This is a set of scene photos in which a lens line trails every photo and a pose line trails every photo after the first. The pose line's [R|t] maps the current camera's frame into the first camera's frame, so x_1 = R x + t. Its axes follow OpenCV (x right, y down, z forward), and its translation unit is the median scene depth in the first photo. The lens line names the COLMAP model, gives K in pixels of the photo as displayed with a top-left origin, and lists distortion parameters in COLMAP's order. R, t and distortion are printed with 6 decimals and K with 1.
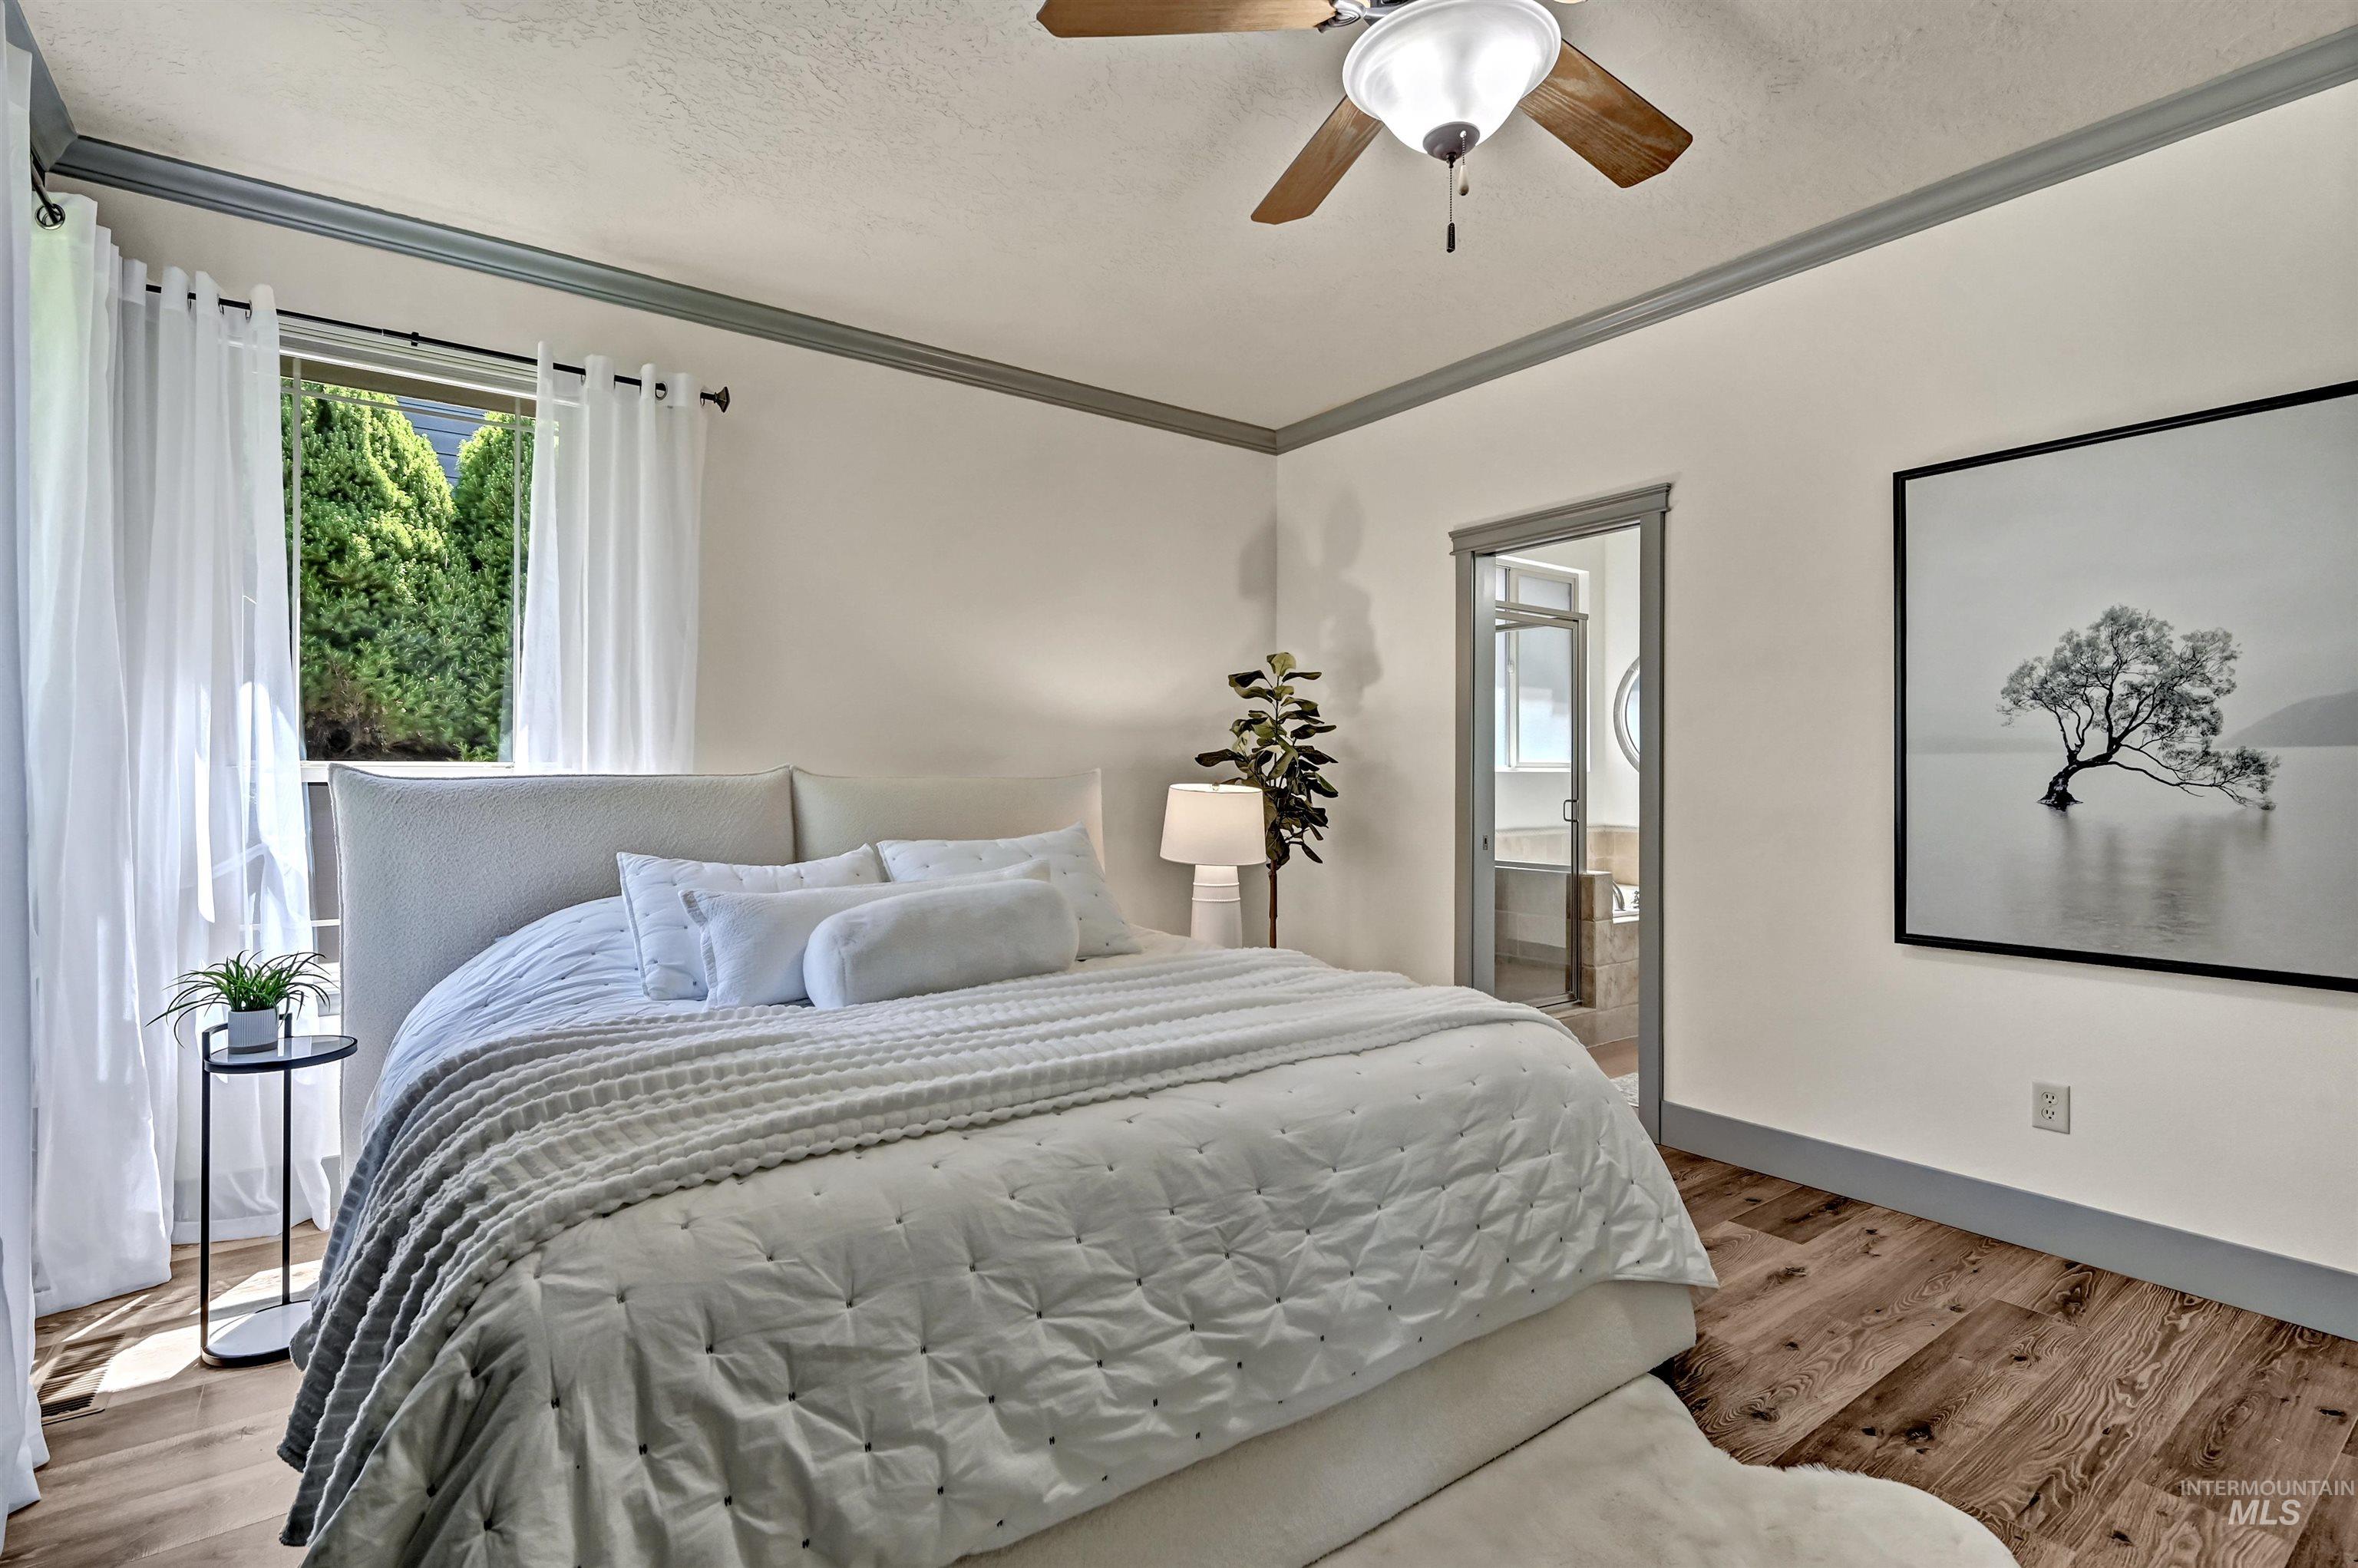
lens RADIAL K [[1072.2, 0, 1175.9], [0, 1072.2, 773.4], [0, 0, 1]] dist [-0.001905, -0.000436]
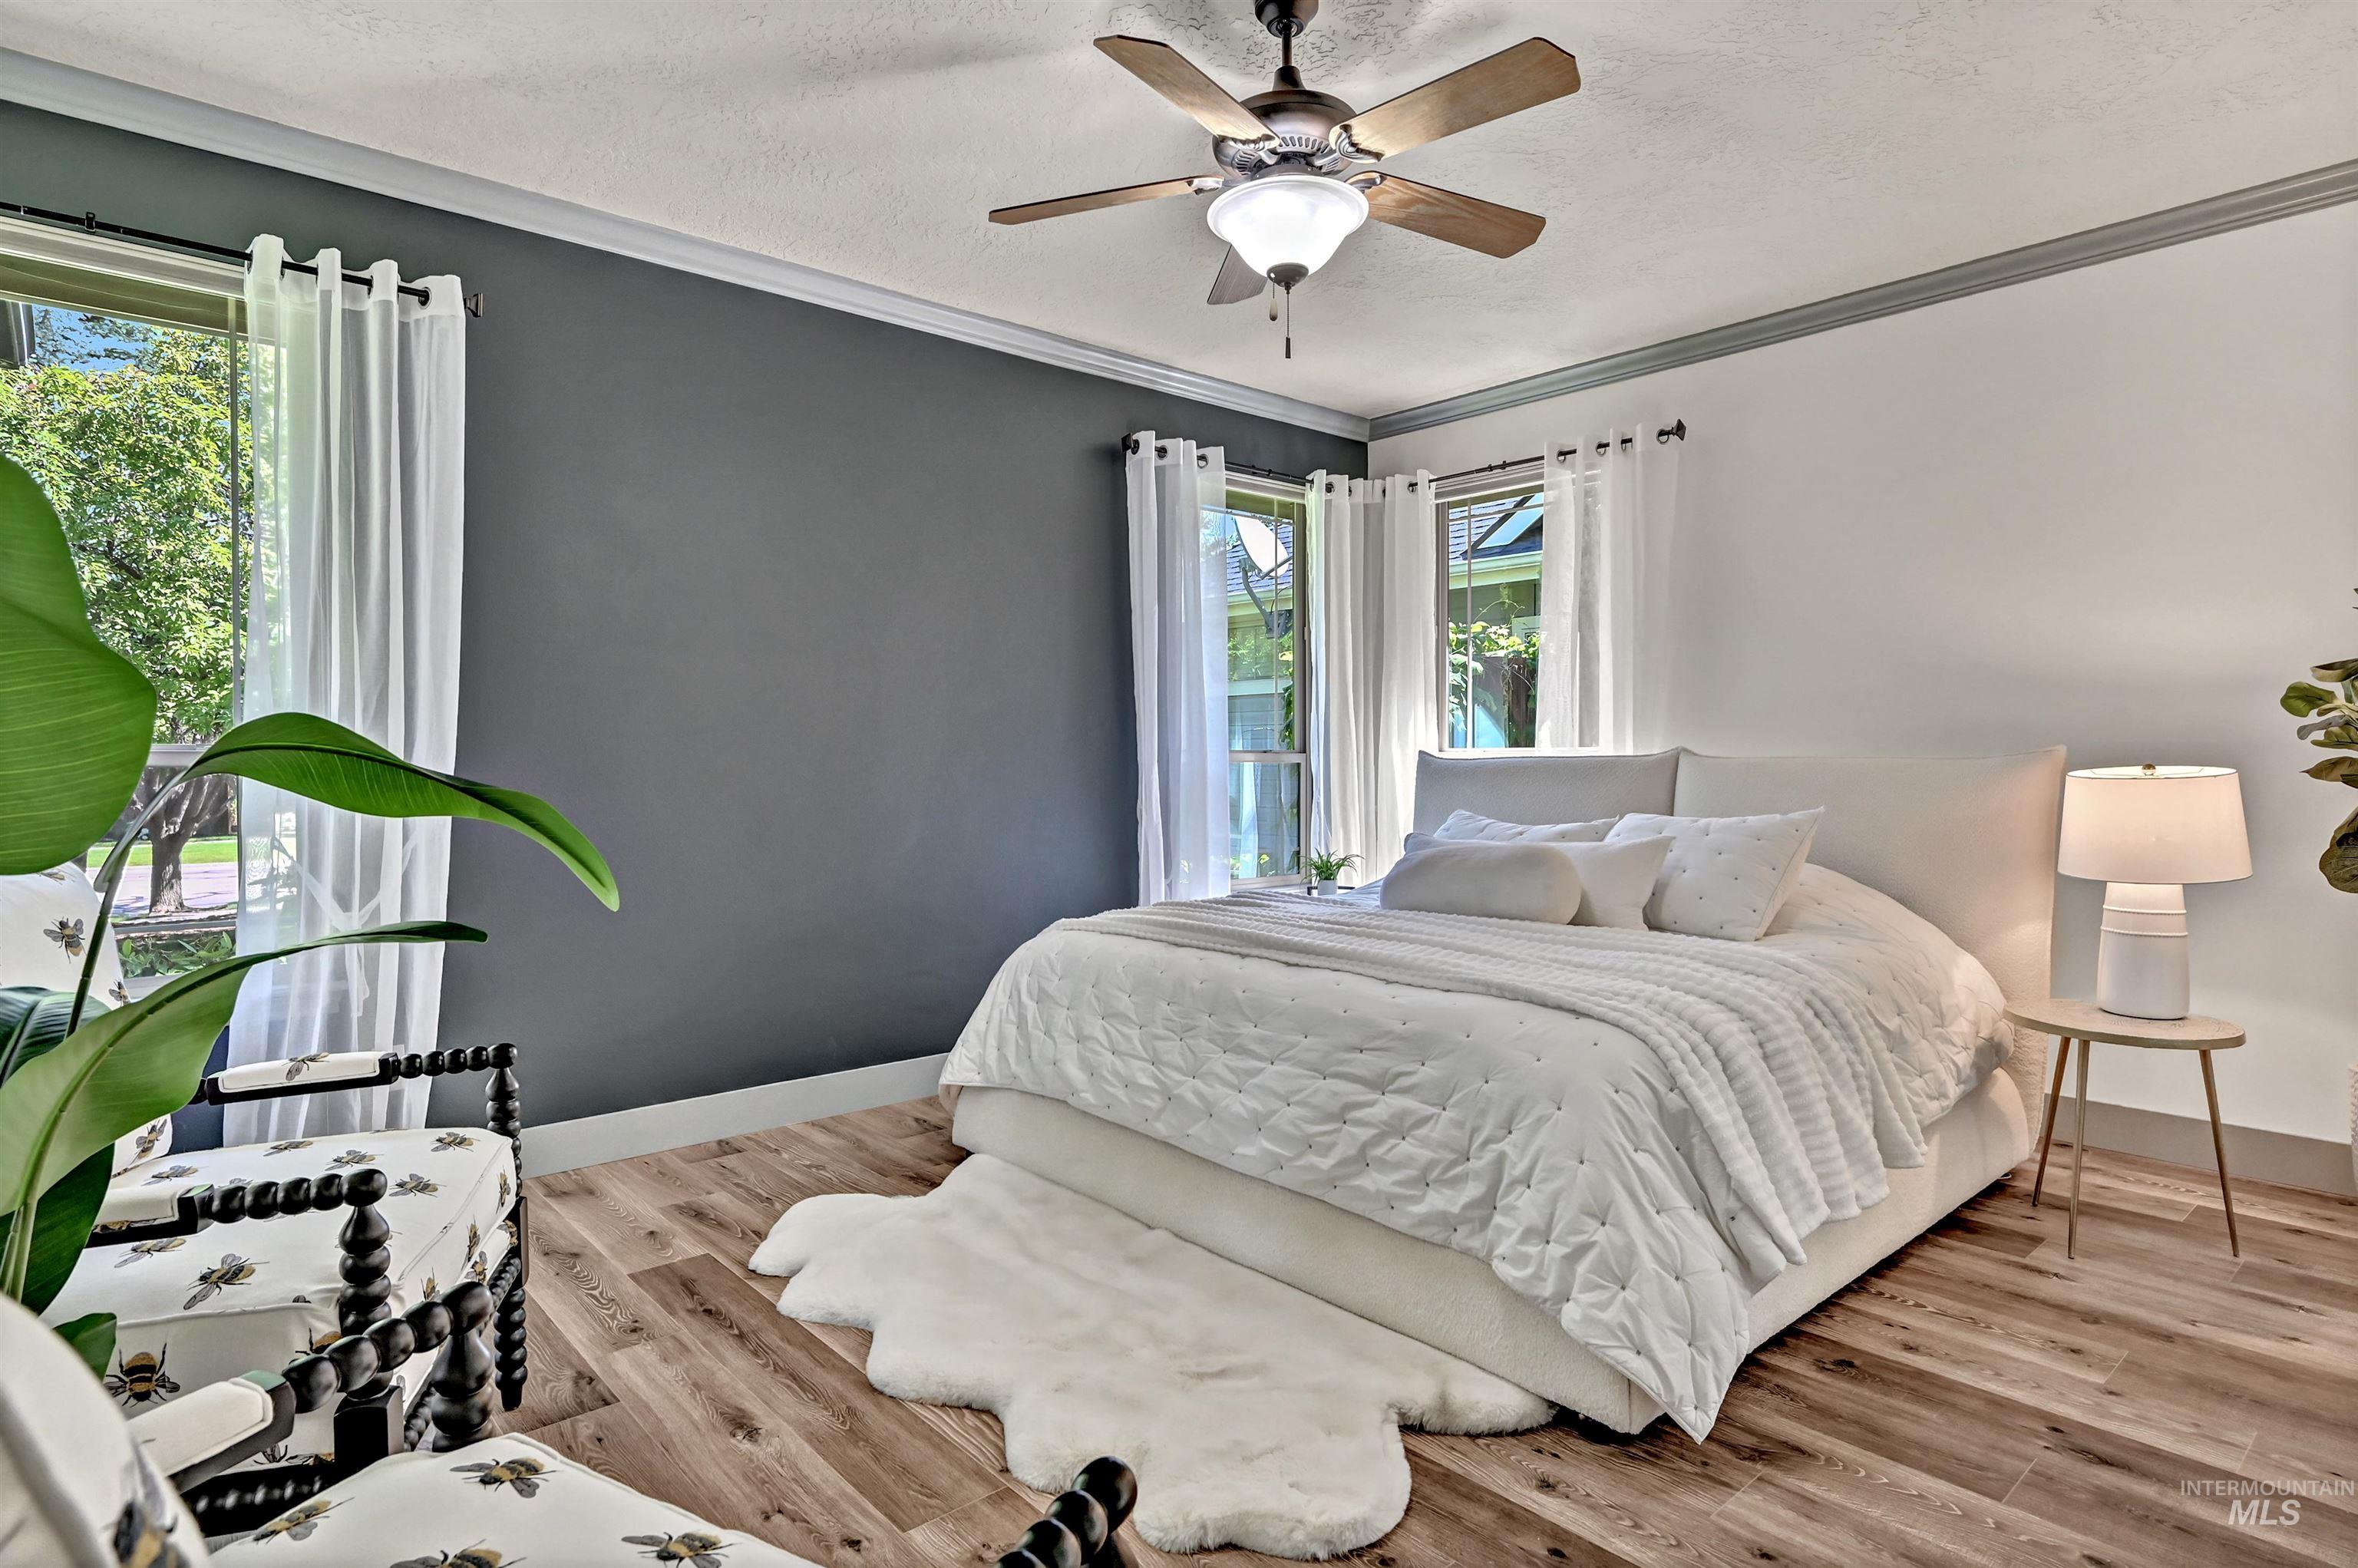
lens RADIAL K [[1253.6, 0, 1226.2], [0, 1253.6, 789.5], [0, 0, 1]] dist [0.000870, 0.000335]
pose [[0.132224, 0.020567, -0.991006, 1.679783], [0.003042, 0.999772, 0.021154, 0.009965], [0.991215, -0.005812, 0.132132, 0.674428]]
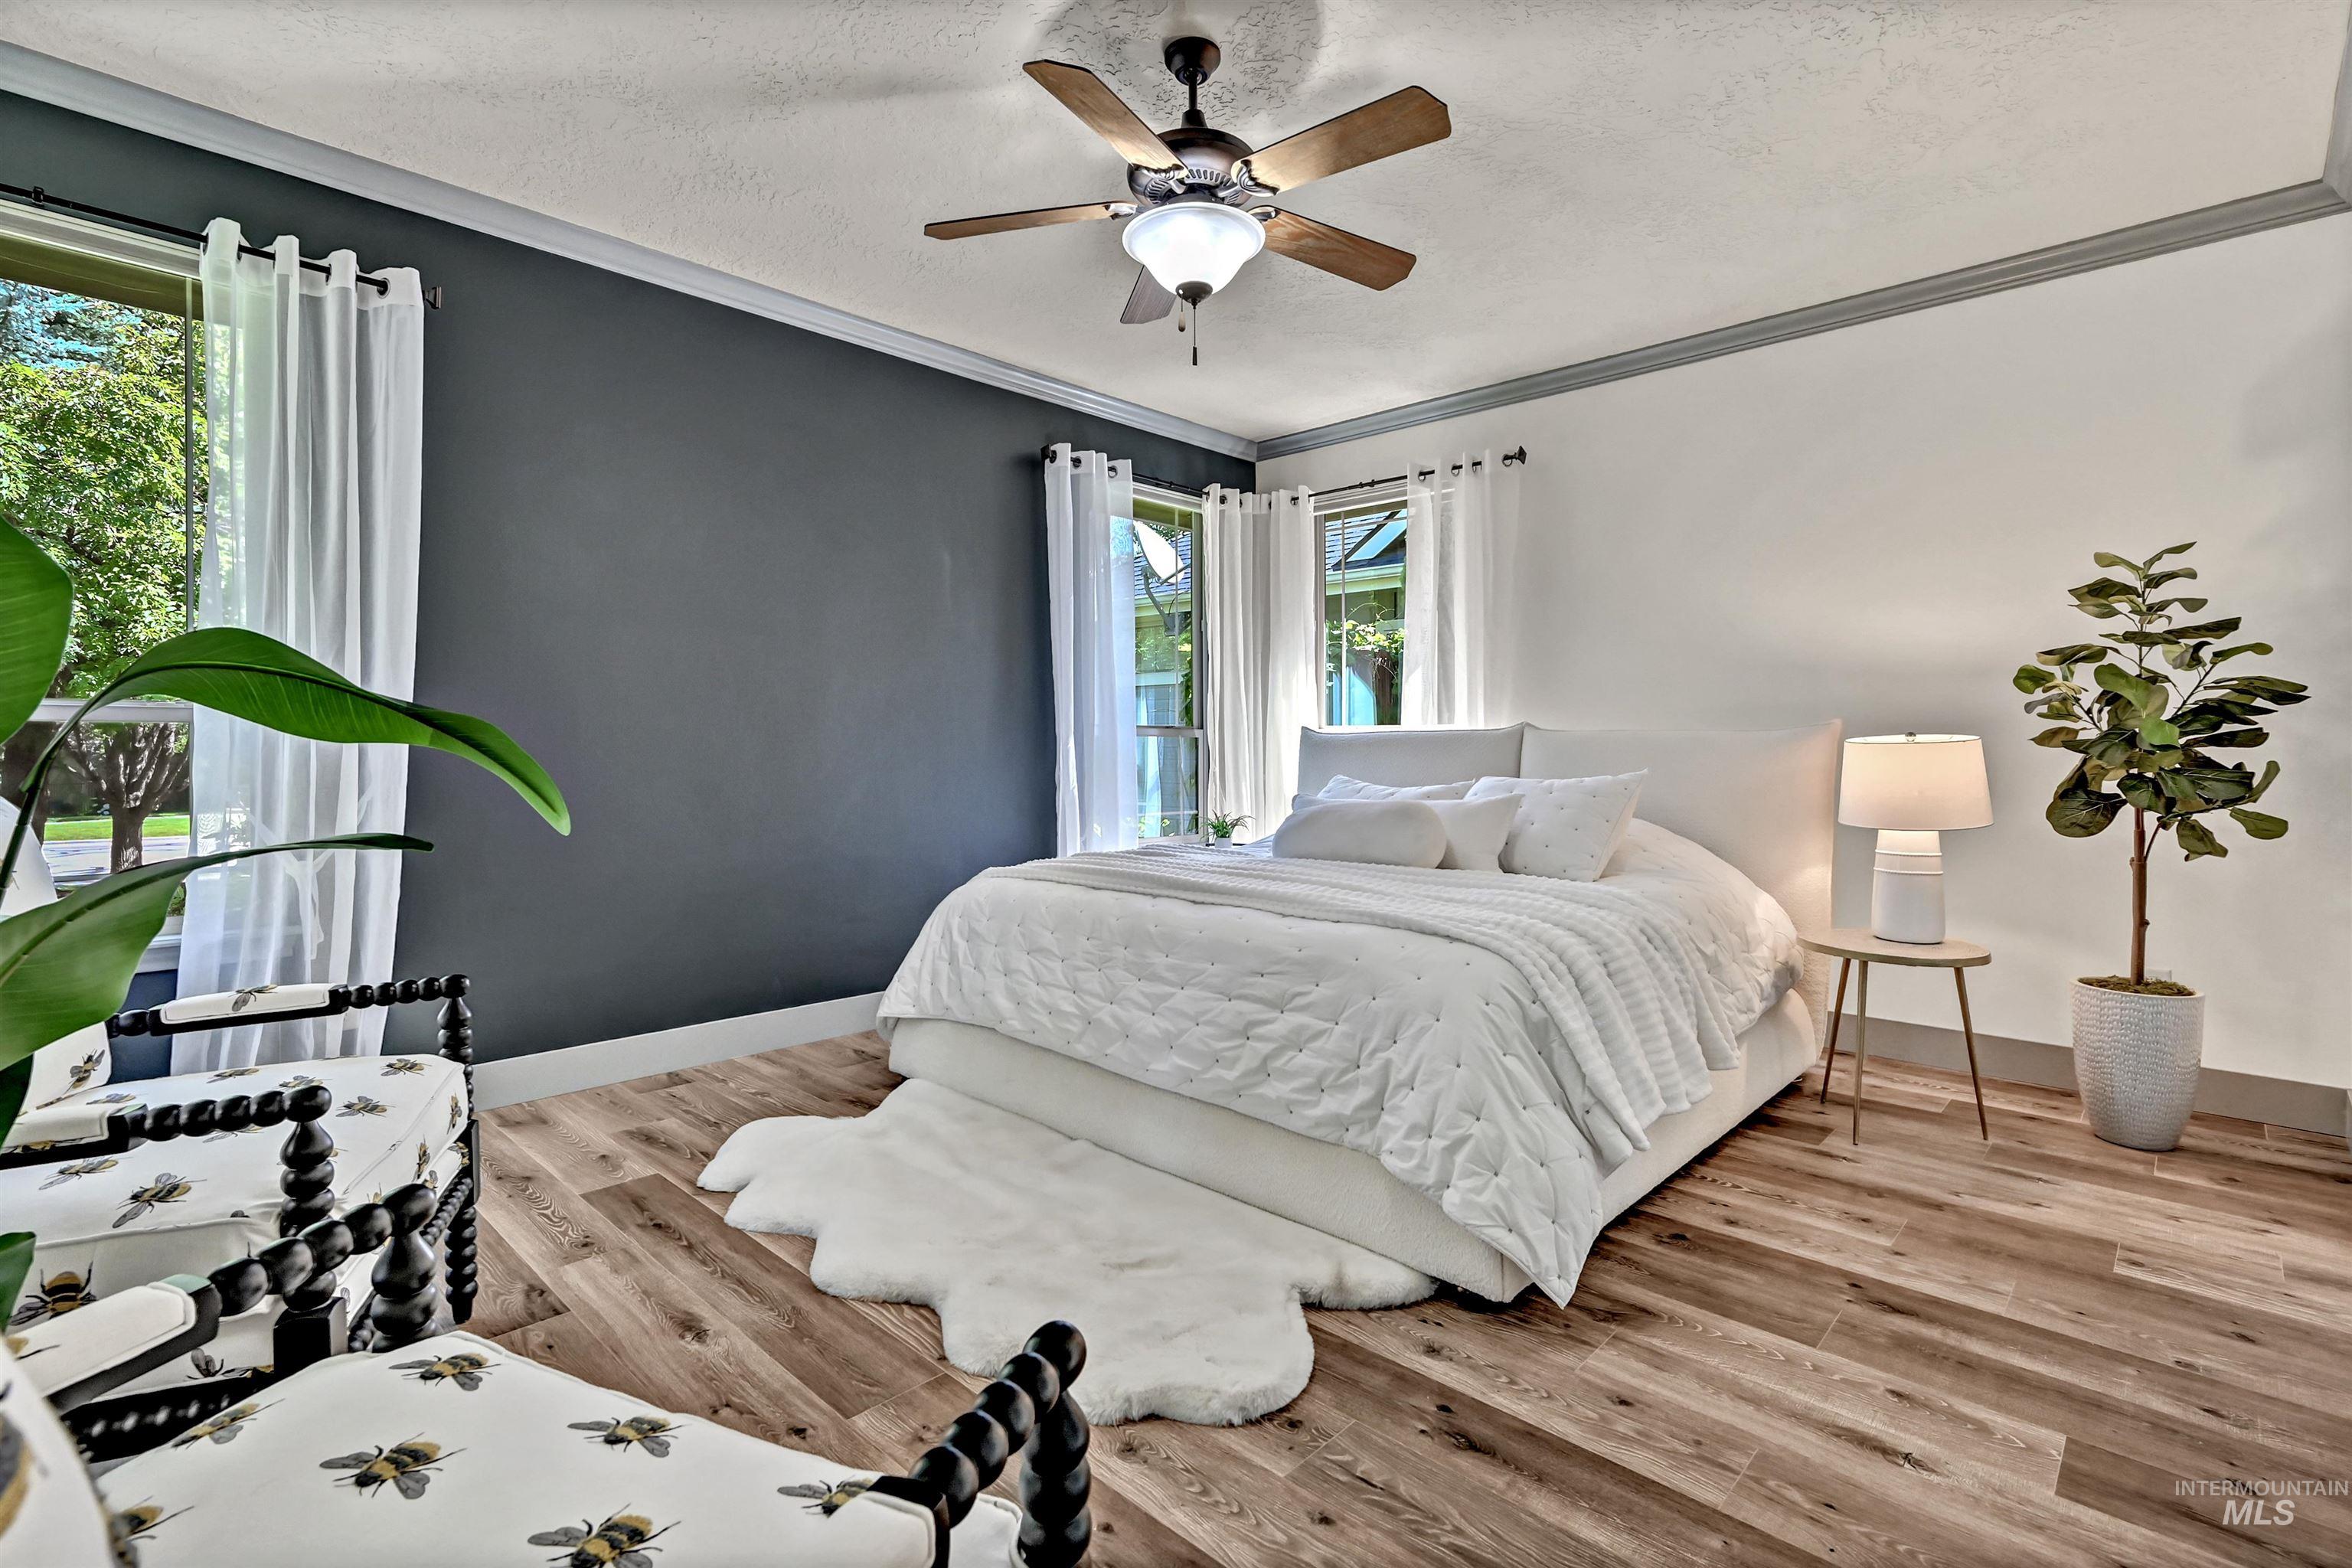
lens RADIAL K [[1083.8, 0, 1217.4], [0, 1083.8, 770.6], [0, 0, 1]] dist [0.000995, 0.000967]
pose [[0.214594, 0.016576, -0.976563, 1.628551], [0.000766, 0.999853, 0.017140, 0.054287], [0.976703, -0.004427, 0.214549, 0.660479]]
